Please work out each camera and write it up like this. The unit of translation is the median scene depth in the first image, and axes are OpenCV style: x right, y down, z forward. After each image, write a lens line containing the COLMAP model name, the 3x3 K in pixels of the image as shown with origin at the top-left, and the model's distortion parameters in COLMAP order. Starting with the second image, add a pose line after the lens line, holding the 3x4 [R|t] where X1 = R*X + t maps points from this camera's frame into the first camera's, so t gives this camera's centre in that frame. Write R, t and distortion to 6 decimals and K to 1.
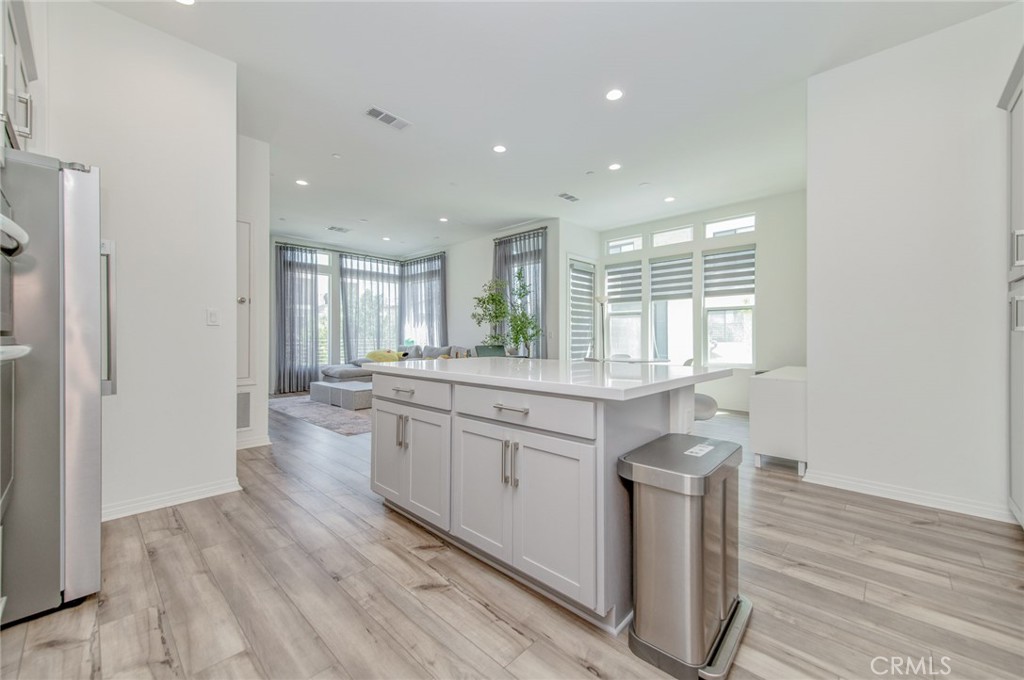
lens RADIAL K [[401.1, 0, 516.6], [0, 401.1, 340.1], [0, 0, 1]] dist [0.007422, -0.000089]
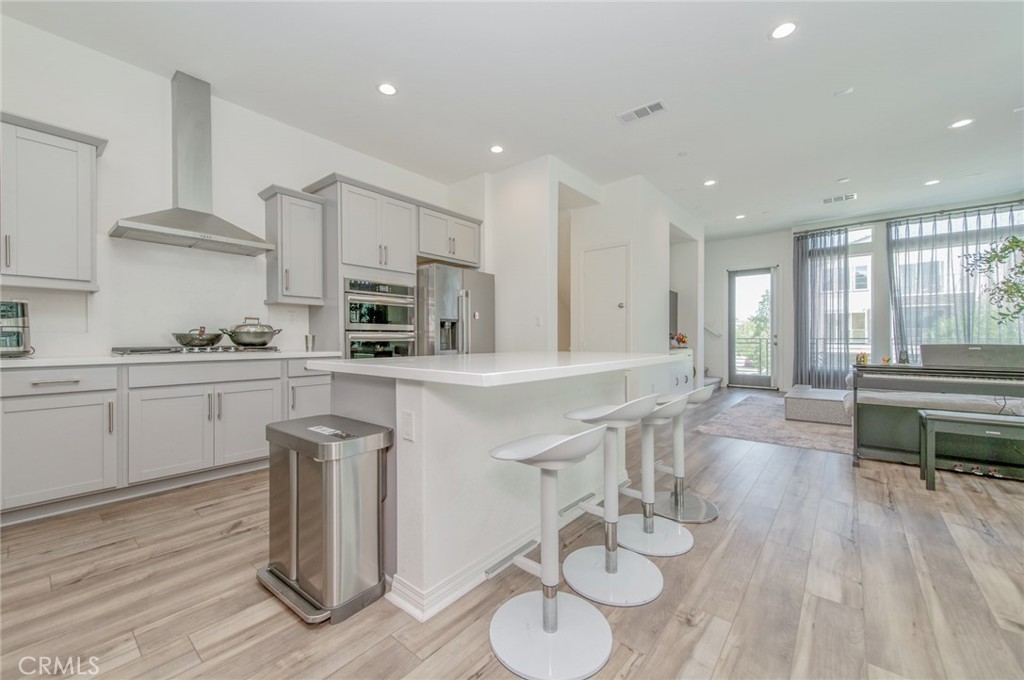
lens RADIAL K [[401.1, 0, 516.6], [0, 401.1, 340.1], [0, 0, 1]] dist [0.007422, -0.000089]
pose [[0.066001, 0.003216, -0.997814, 0.291752], [-0.002938, 0.999991, 0.003029, 0.006970], [0.997815, 0.002731, 0.066010, 0.270977]]
